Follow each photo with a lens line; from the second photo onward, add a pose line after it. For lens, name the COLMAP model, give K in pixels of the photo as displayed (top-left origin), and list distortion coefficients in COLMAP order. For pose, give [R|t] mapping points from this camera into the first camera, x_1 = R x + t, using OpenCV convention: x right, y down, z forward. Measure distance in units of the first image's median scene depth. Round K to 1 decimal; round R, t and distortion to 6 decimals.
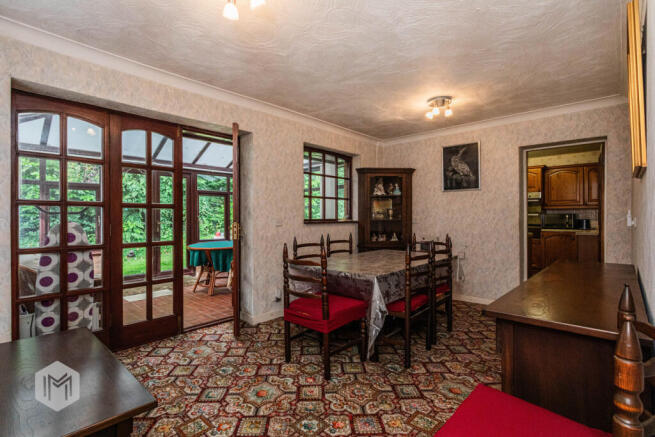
lens RADIAL K [[309.8, 0, 324.5], [0, 309.8, 214.1], [0, 0, 1]] dist [0.000781, 0.000399]
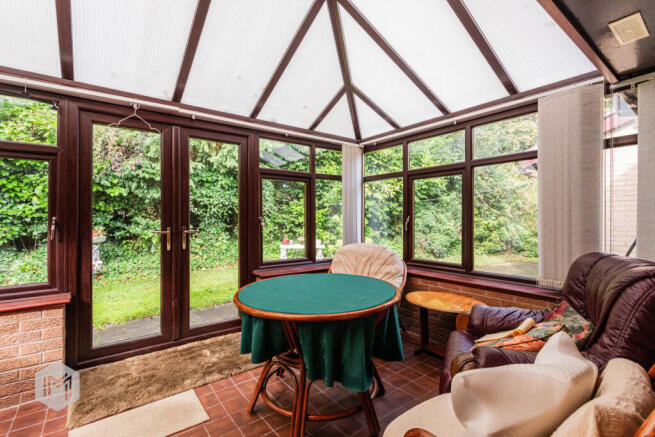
lens RADIAL K [[309.8, 0, 324.5], [0, 309.8, 214.1], [0, 0, 1]] dist [0.000781, 0.000399]
pose [[0.983667, 0.000453, -0.179997, -0.186744], [-0.001155, 0.999992, -0.003793, 0.003965], [0.179994, 0.003939, 0.983660, 0.454864]]
